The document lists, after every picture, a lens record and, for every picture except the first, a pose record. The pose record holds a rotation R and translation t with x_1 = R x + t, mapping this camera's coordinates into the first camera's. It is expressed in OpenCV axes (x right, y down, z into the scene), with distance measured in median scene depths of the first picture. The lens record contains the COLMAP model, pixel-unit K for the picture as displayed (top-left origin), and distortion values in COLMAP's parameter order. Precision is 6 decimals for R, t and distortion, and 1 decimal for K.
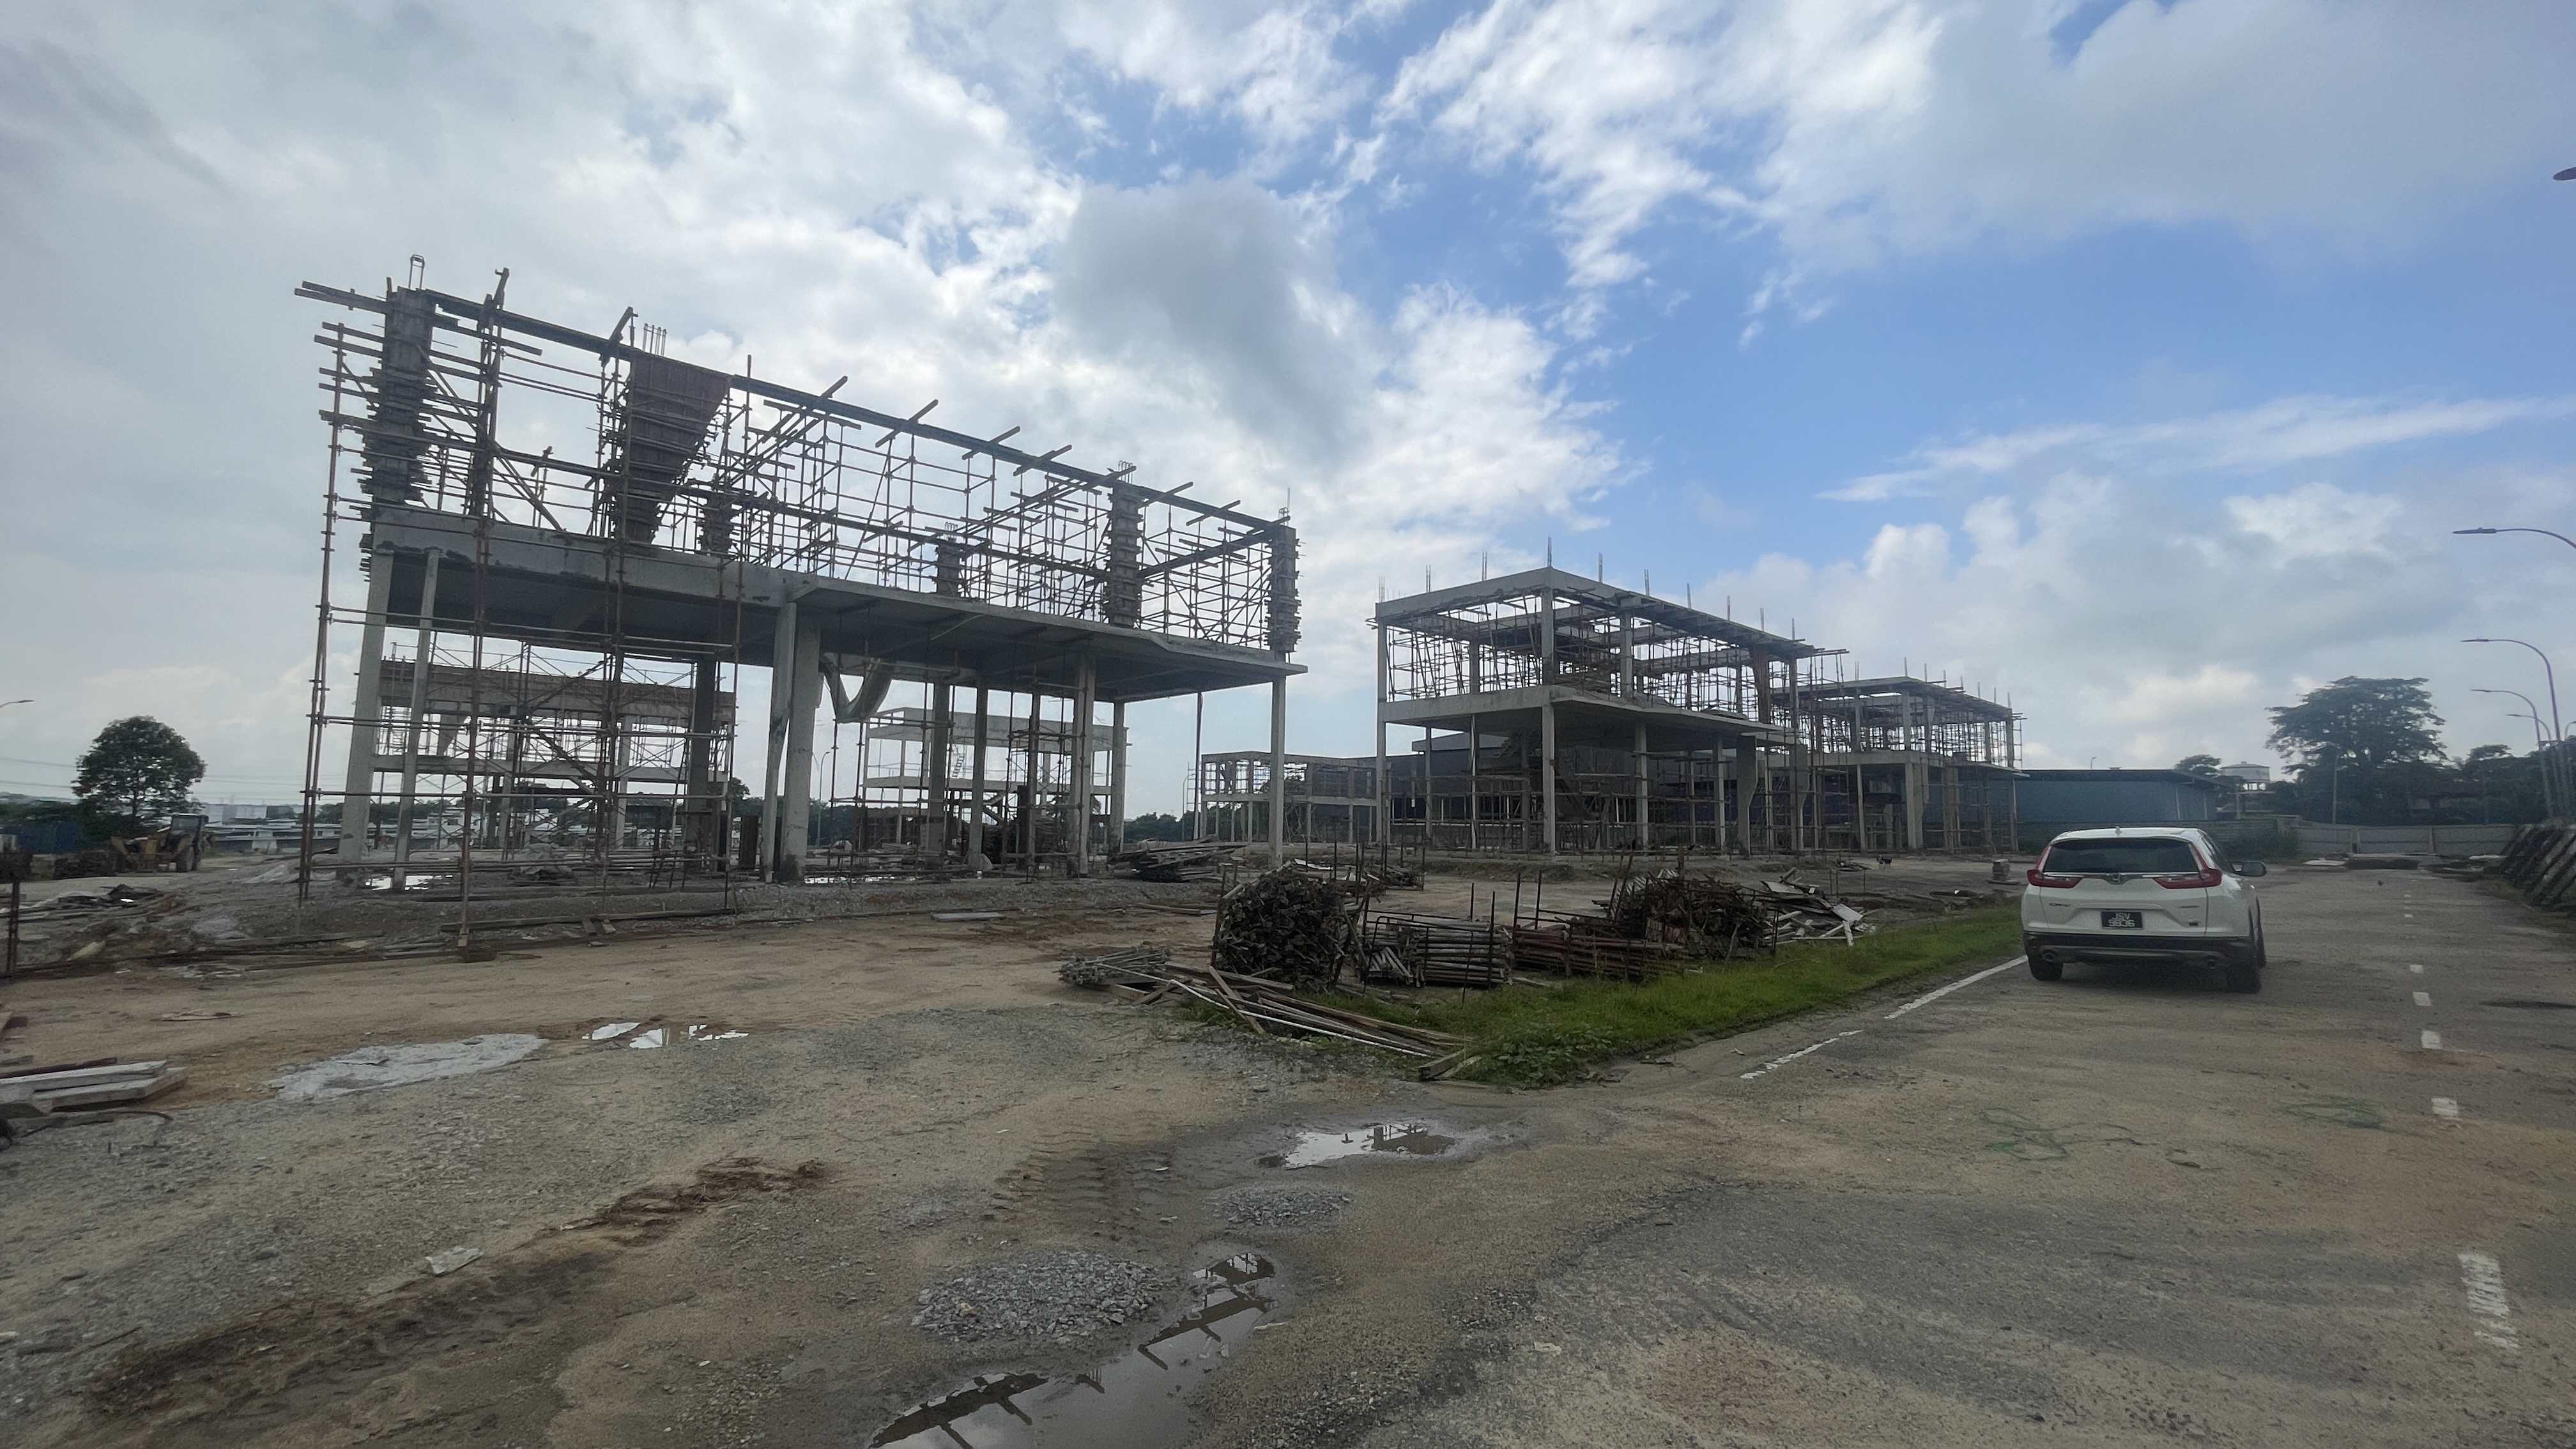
lens RADIAL K [[1022.6, 0, 1288.0], [0, 1022.6, 724.5], [0, 0, 1]] dist [-0.001712, -0.000258]
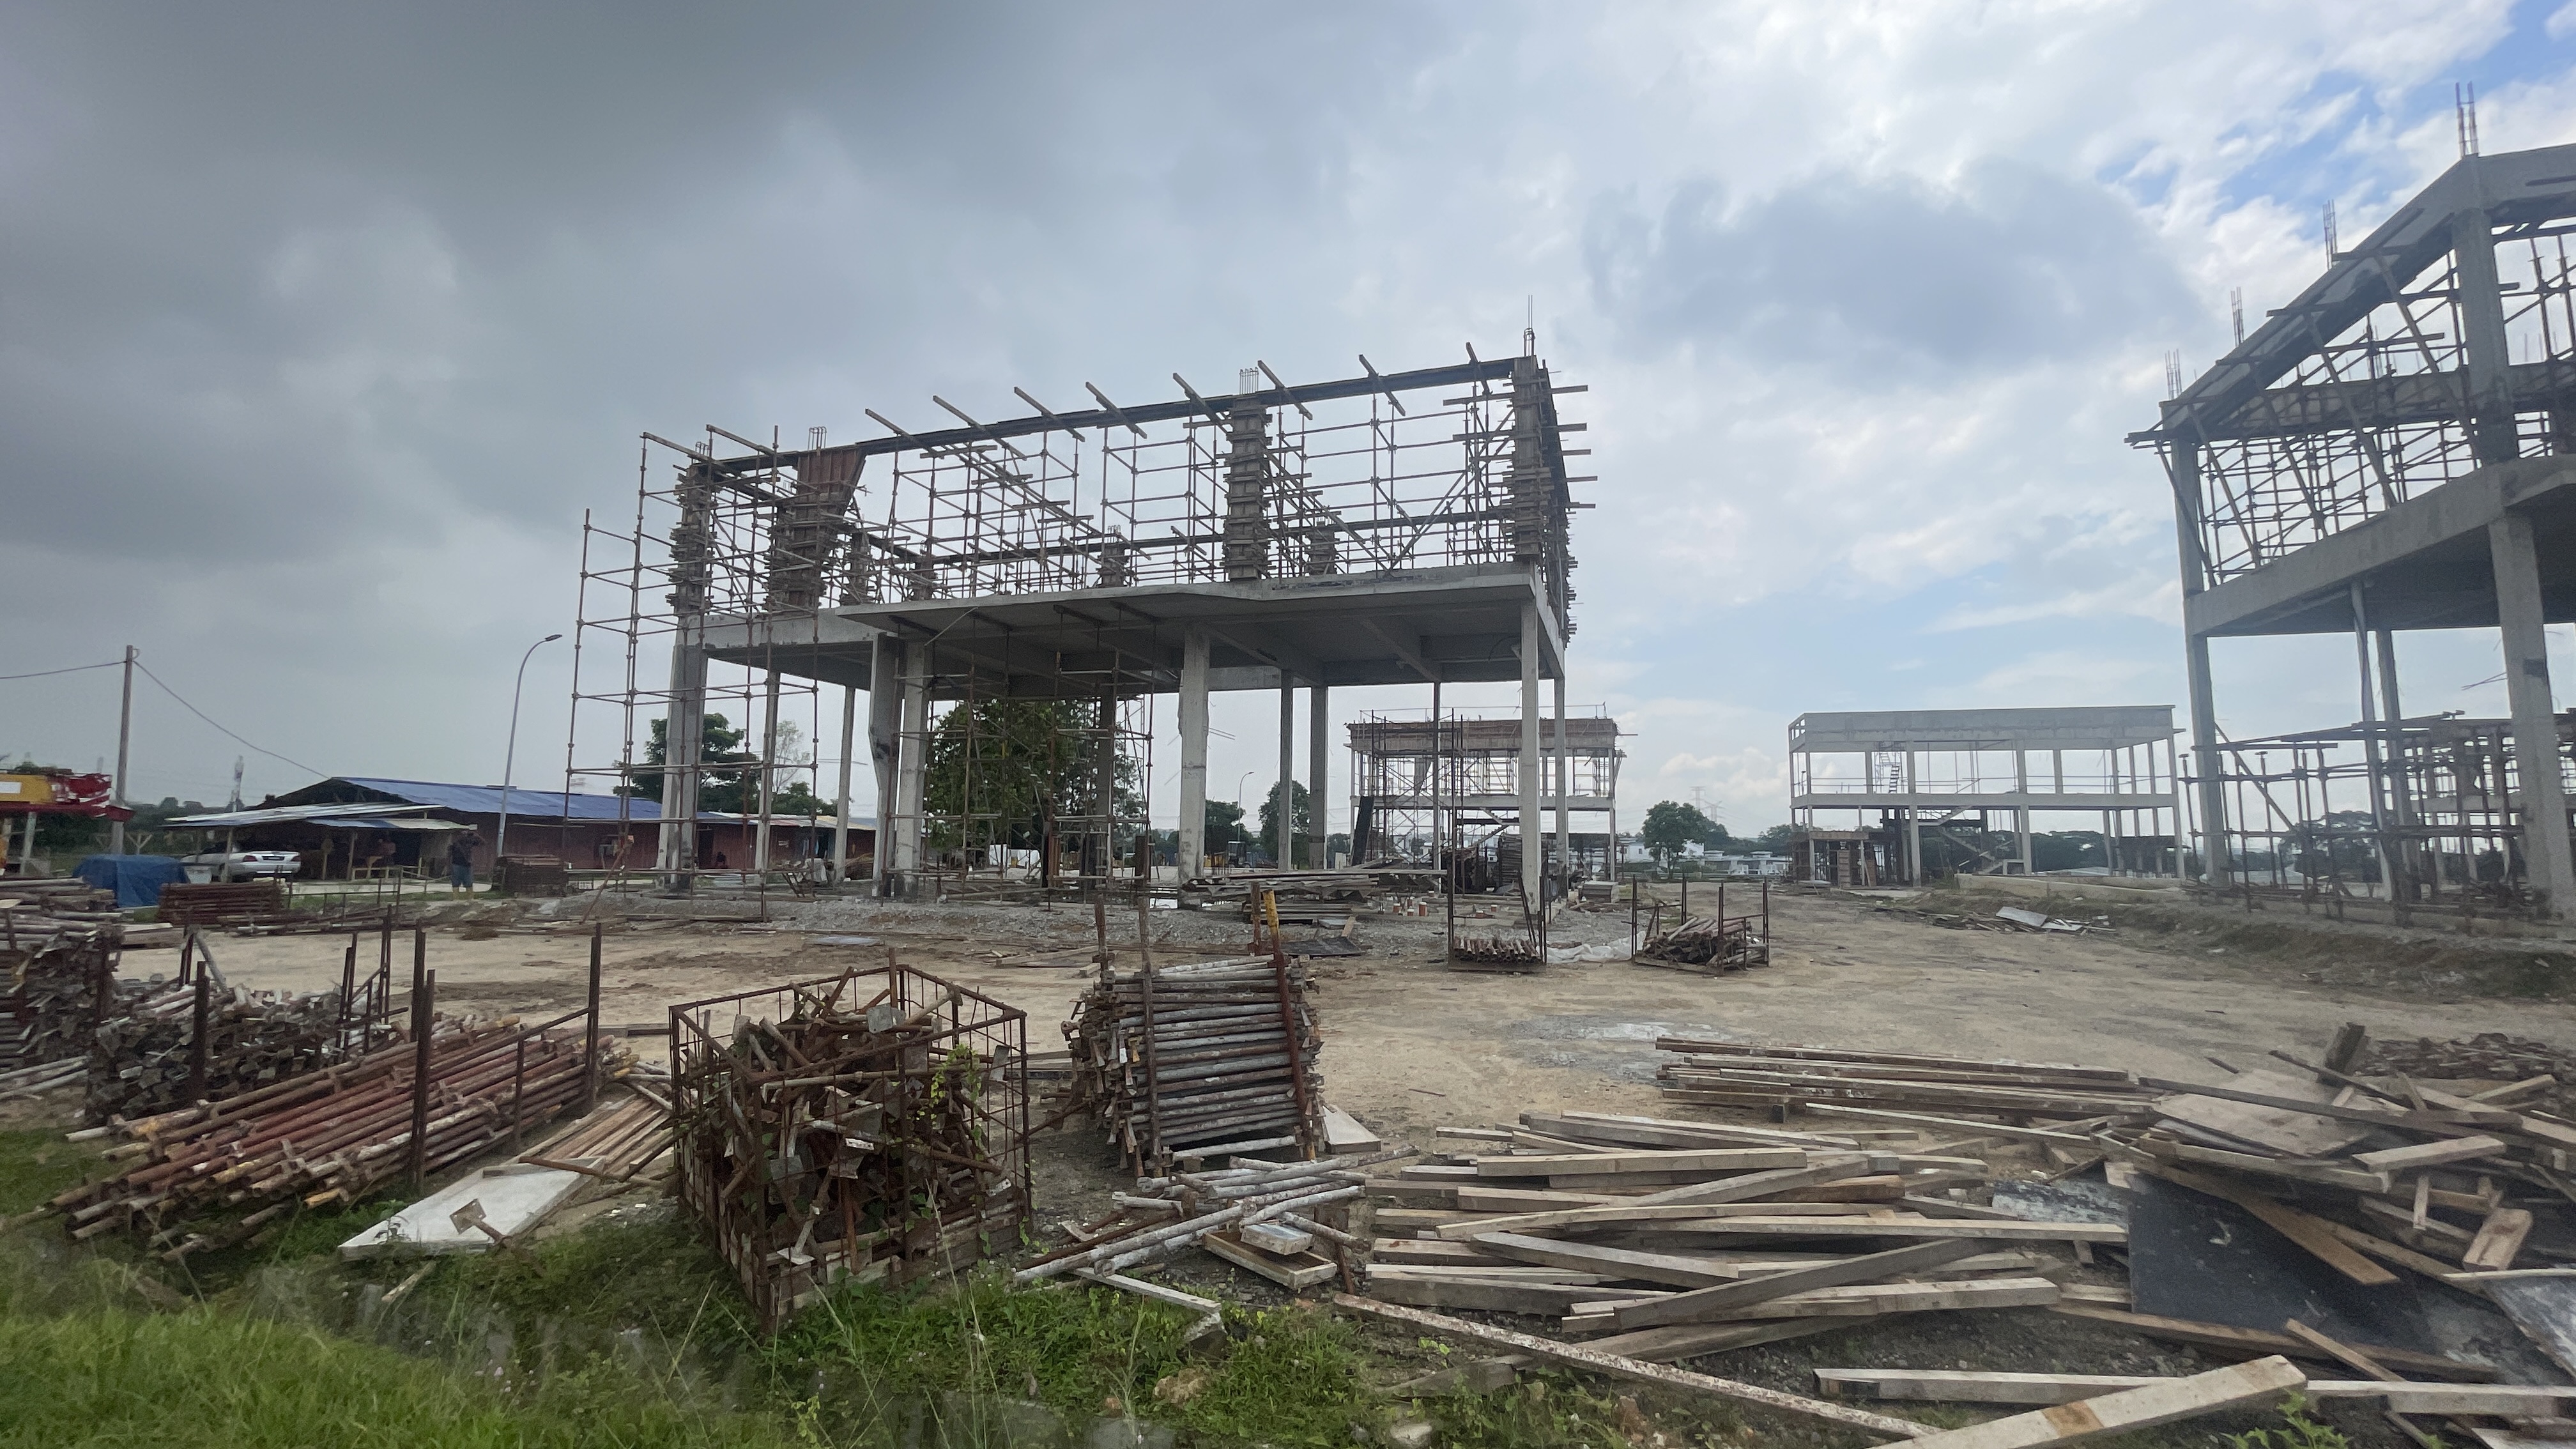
lens RADIAL K [[1022.6, 0, 1288.0], [0, 1022.6, 724.5], [0, 0, 1]] dist [-0.001712, -0.000258]
pose [[0.511704, -0.107504, -0.852410, 0.200269], [0.082344, 0.993710, -0.075894, 0.028978], [0.855207, -0.031356, 0.517337, 0.257626]]
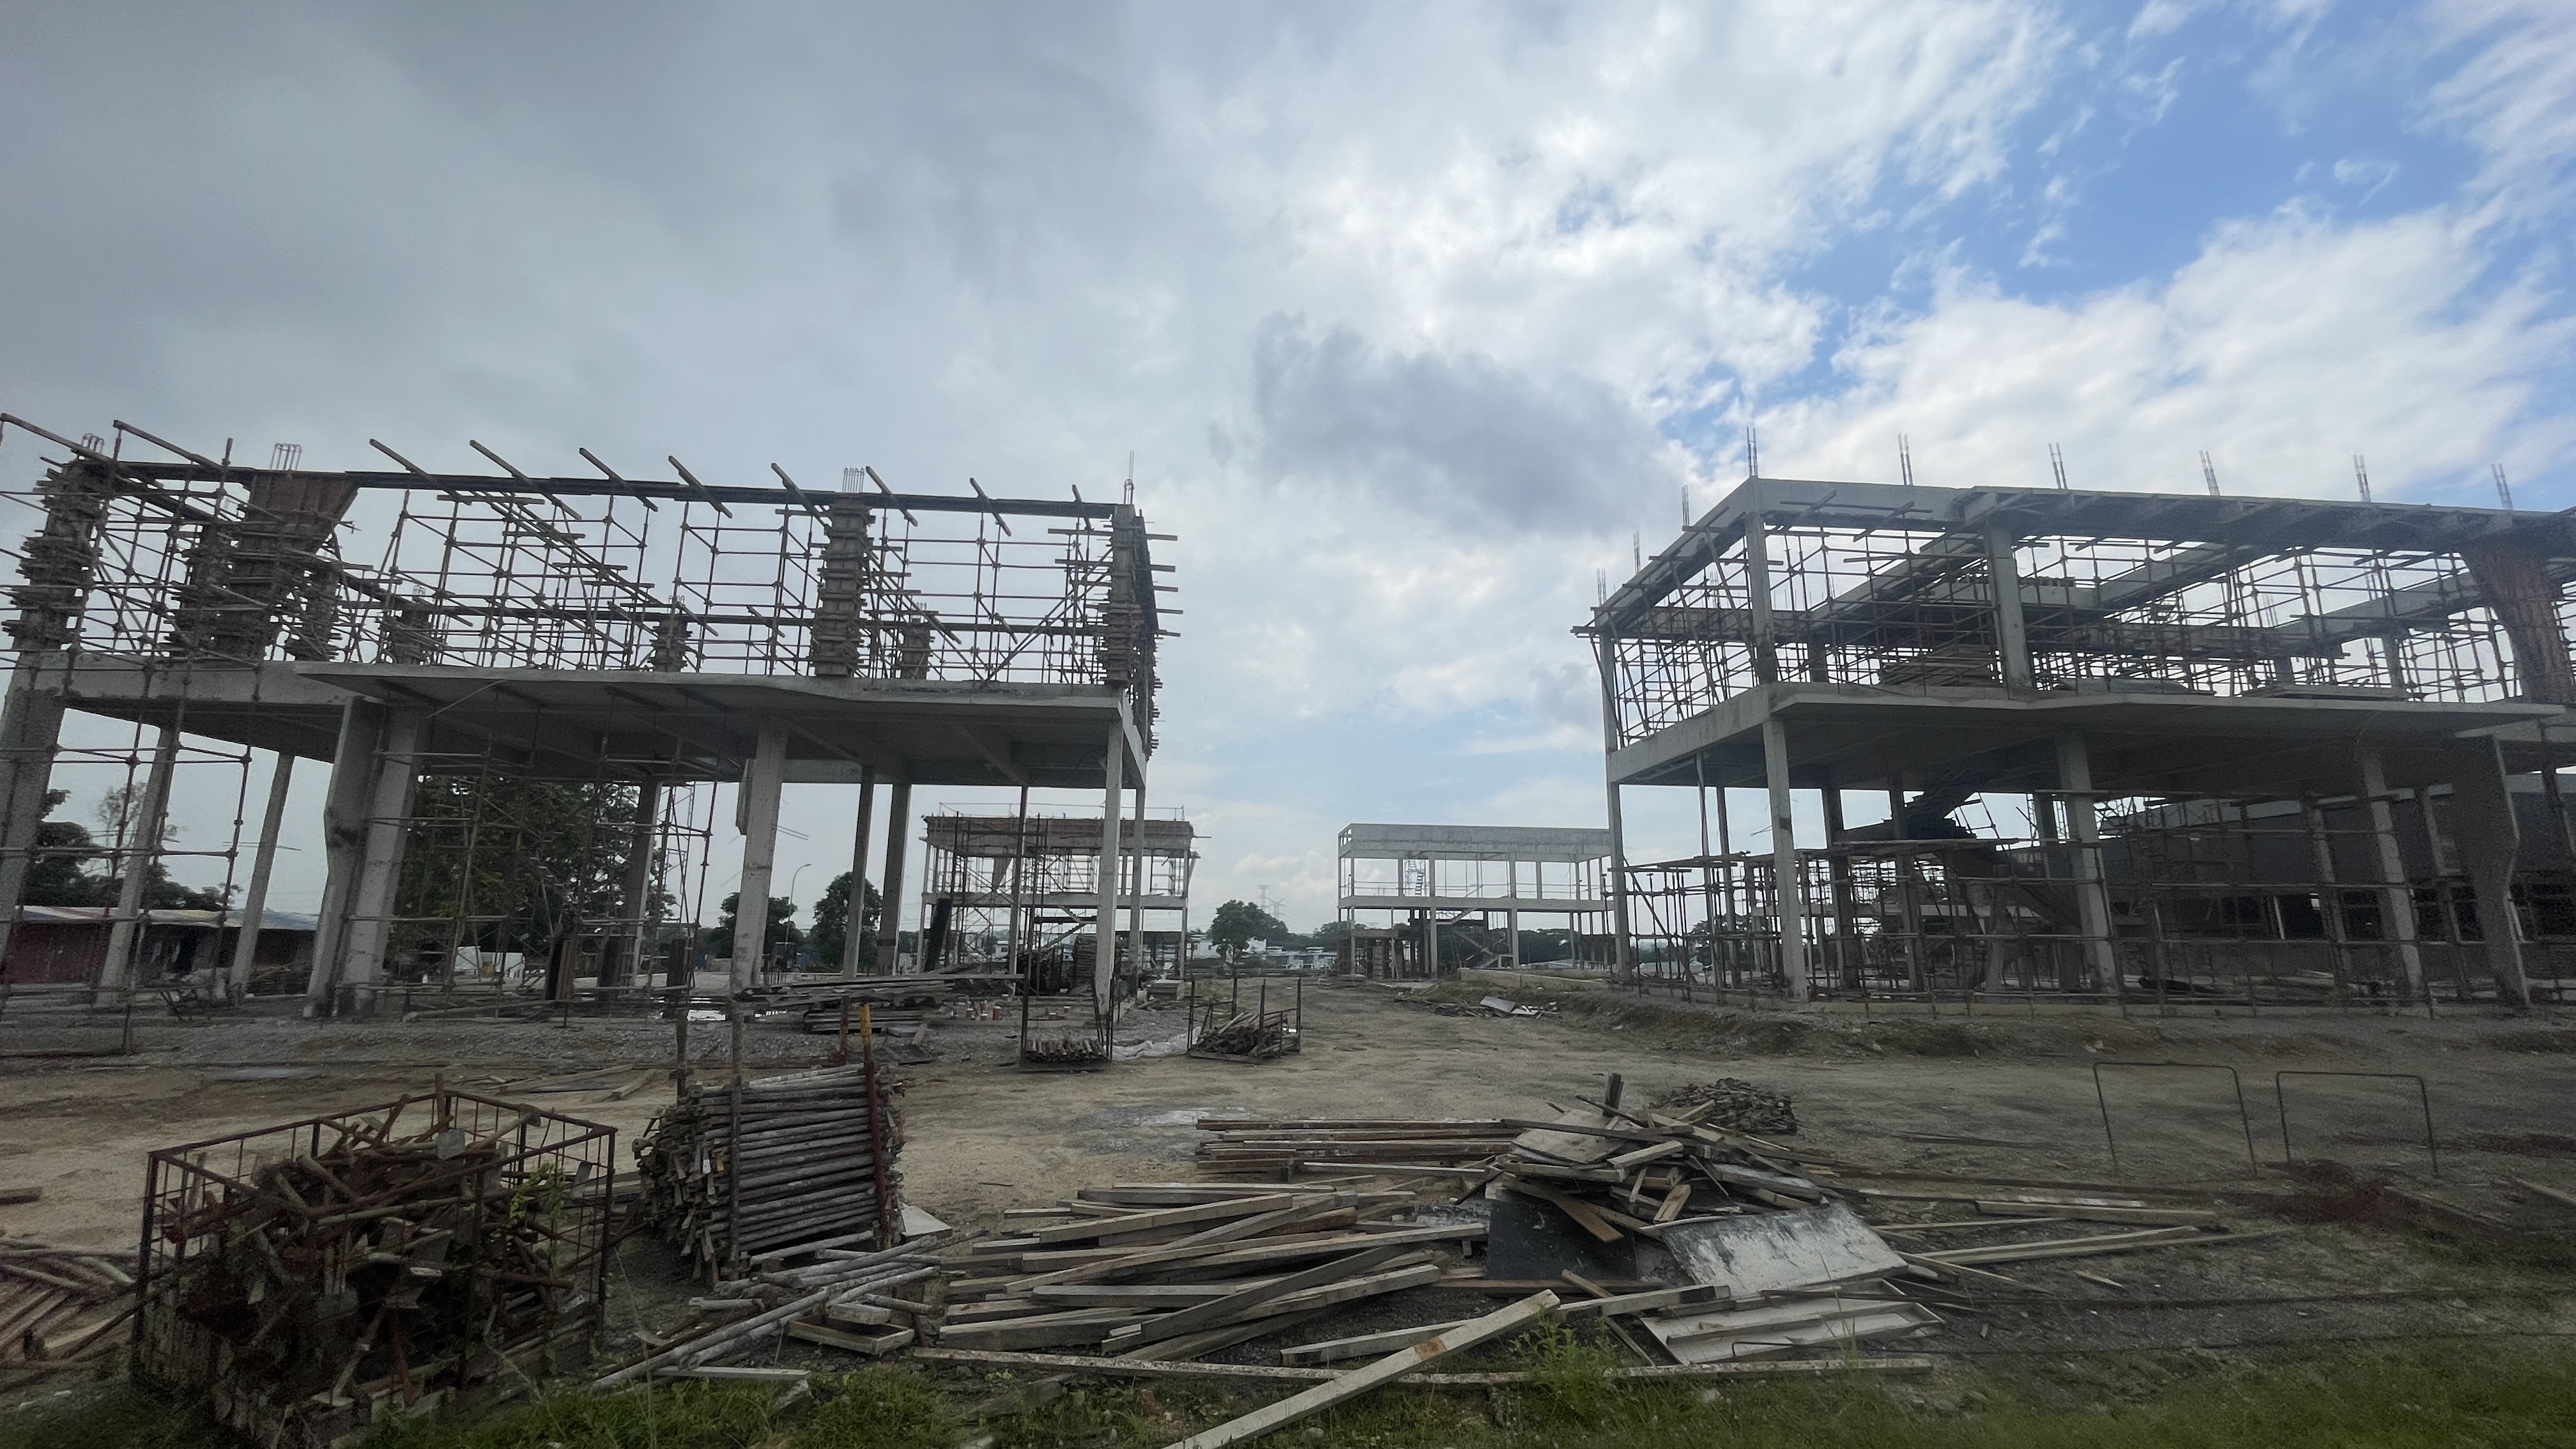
lens RADIAL K [[1043.2, 0, 1284.4], [0, 1043.2, 719.9], [0, 0, 1]] dist [0.001145, -0.000640]
pose [[0.804261, -0.132322, -0.579358, 0.221690], [0.063719, 0.988477, -0.137307, 0.024904], [0.590851, 0.073514, 0.803425, 0.238057]]
